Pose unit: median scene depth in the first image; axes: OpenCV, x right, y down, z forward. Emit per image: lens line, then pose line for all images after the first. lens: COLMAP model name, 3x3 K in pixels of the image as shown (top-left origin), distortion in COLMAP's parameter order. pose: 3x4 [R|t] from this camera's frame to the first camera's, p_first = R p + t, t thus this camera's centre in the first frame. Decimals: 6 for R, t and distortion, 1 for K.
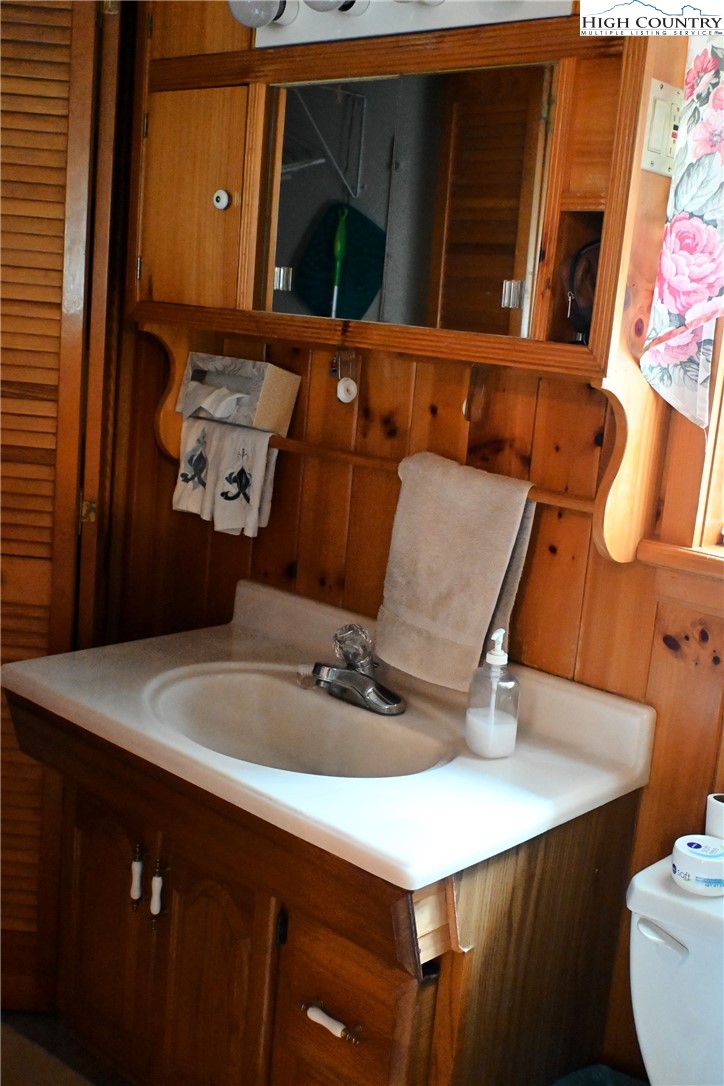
lens RADIAL K [[1219.2, 0, 362.0], [0, 1219.2, 543.0], [0, 0, 1]] dist [0.005887, -0.010795]
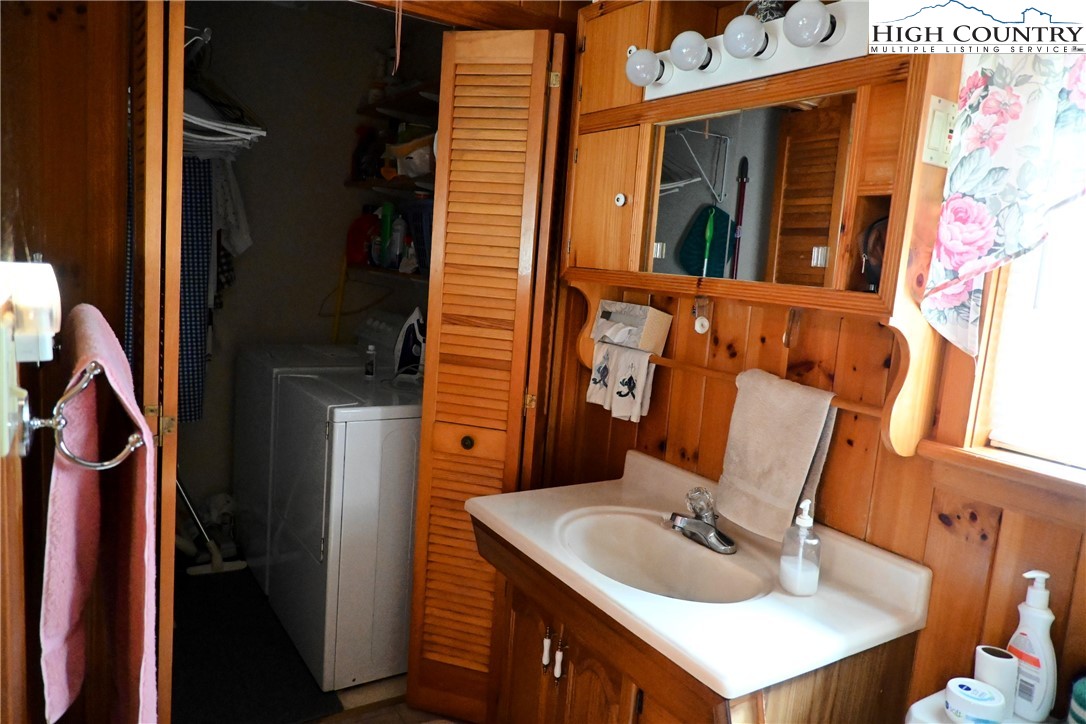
lens RADIAL K [[738.8, 0, 538.7], [0, 738.8, 364.2], [0, 0, 1]] dist [-0.005985, 0.003995]
pose [[0.967024, 0.023681, -0.253583, 0.026433], [-0.041994, 0.996866, -0.067050, -0.011870], [0.251200, 0.075488, 0.964987, 0.106673]]
